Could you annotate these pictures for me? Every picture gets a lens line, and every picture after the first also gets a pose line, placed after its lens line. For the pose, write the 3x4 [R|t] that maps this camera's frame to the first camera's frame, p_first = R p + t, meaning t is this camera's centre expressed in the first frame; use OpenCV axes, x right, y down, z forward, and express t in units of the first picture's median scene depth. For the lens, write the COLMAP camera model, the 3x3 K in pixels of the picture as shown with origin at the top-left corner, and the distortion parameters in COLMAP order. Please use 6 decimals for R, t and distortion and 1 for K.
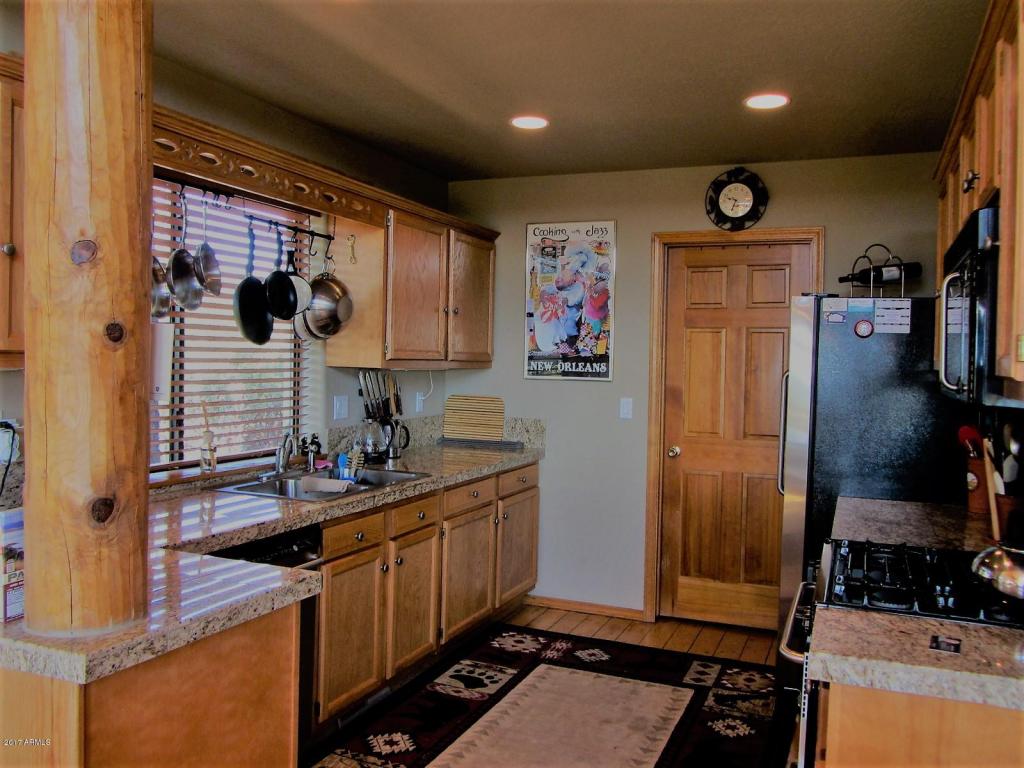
lens RADIAL K [[859.3, 0, 528.3], [0, 859.3, 371.8], [0, 0, 1]] dist [0.003473, 0.003787]
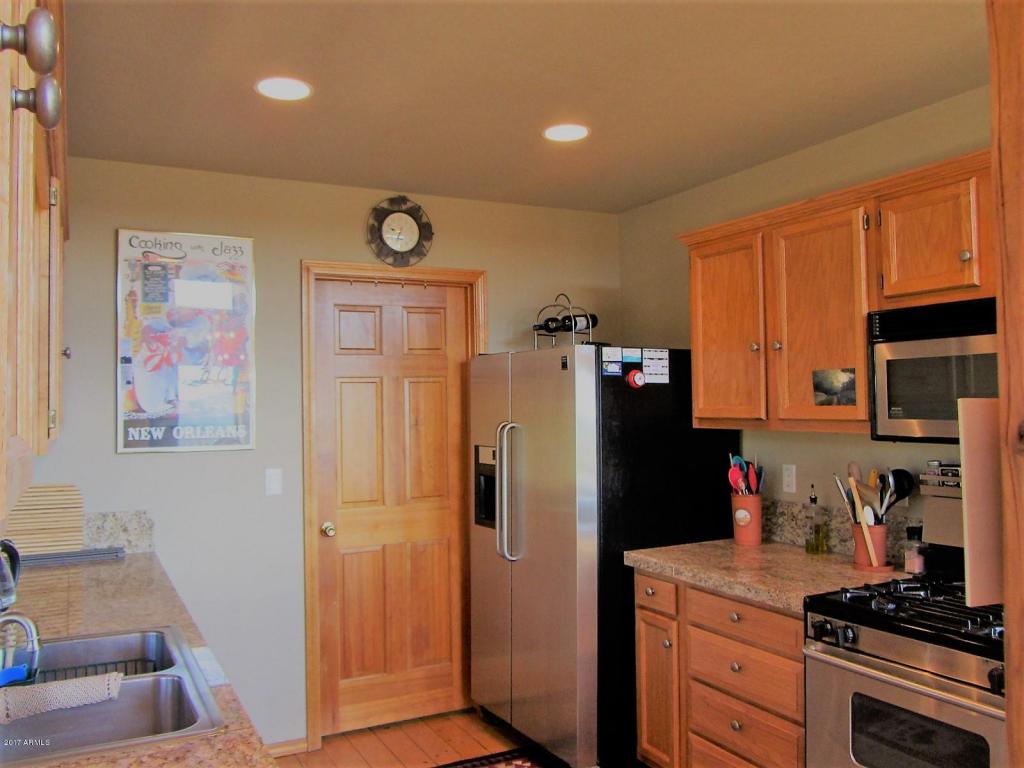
lens RADIAL K [[858.3, 0, 512.0], [0, 858.3, 384.0], [0, 0, 1]] dist [-0.034091, 0.010726]
pose [[0.645825, -0.013241, 0.763371, -0.332662], [0.041516, 0.998979, -0.017795, -0.023145], [-0.762356, 0.043184, 0.645715, 0.335269]]
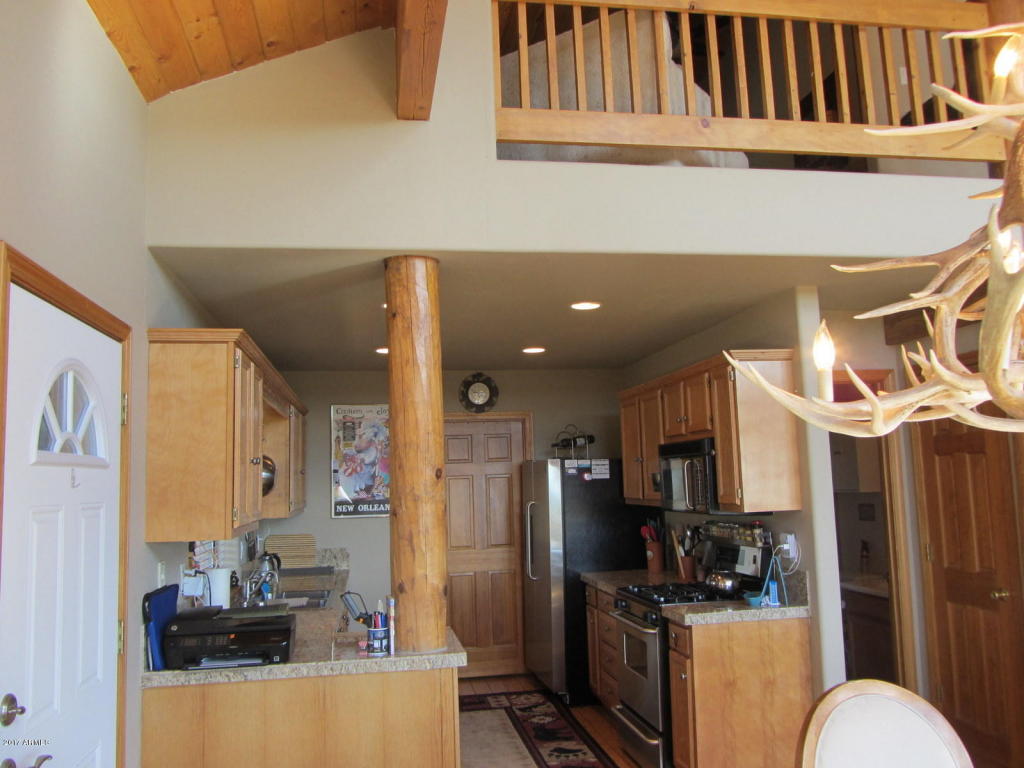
lens RADIAL K [[858.3, 0, 512.0], [0, 858.3, 384.0], [0, 0, 1]] dist [-0.034091, 0.010726]
pose [[0.854547, 0.011455, 0.519248, -0.485581], [0.057216, 0.991595, -0.116038, -0.030811], [-0.516214, 0.128870, 0.846709, -0.331116]]
